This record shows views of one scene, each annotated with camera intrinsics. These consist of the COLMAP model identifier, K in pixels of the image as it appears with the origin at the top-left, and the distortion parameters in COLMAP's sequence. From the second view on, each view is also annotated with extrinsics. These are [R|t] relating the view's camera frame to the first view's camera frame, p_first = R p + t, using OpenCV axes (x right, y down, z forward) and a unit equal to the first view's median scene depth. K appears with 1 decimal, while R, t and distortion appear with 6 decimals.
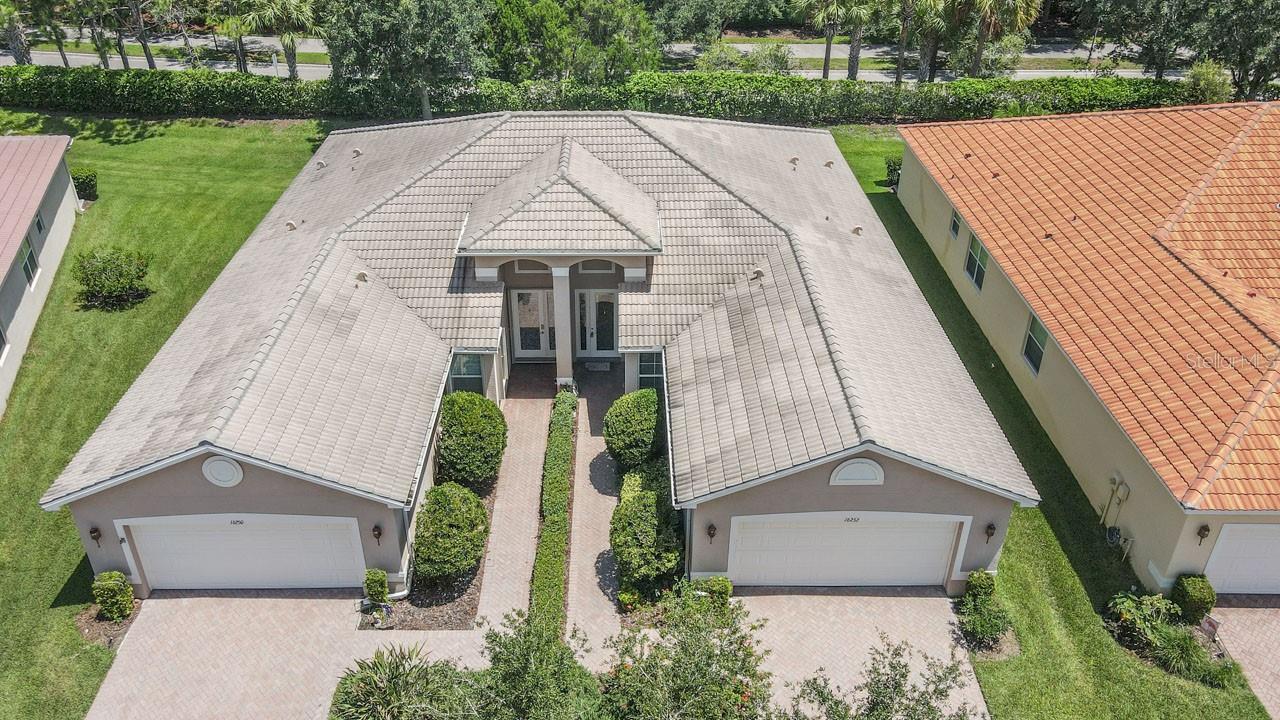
lens RADIAL K [[960.2, 0, 640.0], [0, 960.2, 360.0], [0, 0, 1]] dist [-0.001124, 0.044476]
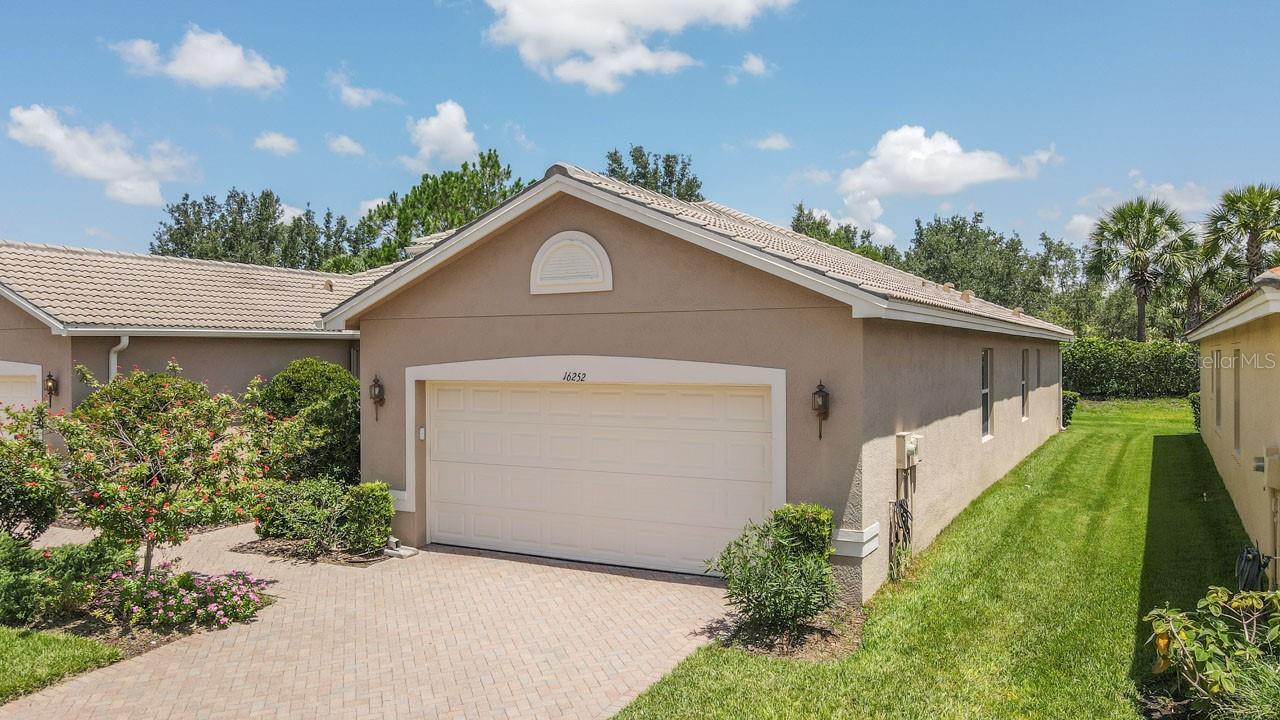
lens RADIAL K [[960.2, 0, 640.0], [0, 960.2, 360.0], [0, 0, 1]] dist [-0.001124, 0.044476]
pose [[0.872816, -0.000958, -0.488049, 0.518930], [-0.253013, 0.854239, -0.454159, 0.396563], [0.417345, 0.519880, 0.745351, 0.607742]]
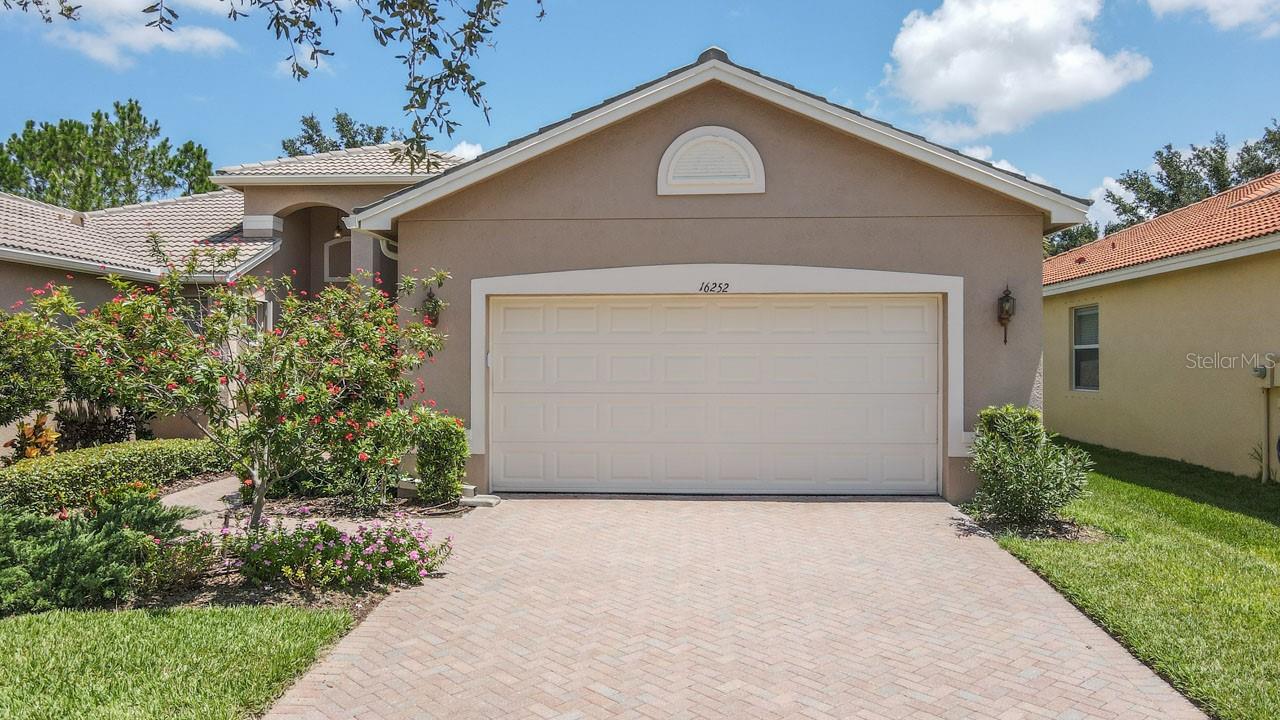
lens RADIAL K [[960.2, 0, 640.0], [0, 960.2, 360.0], [0, 0, 1]] dist [-0.001124, 0.044476]
pose [[0.998027, -0.001727, -0.062760, 0.214309], [-0.032056, 0.845490, -0.533028, 0.461915], [0.053984, 0.533989, 0.843766, 0.605214]]
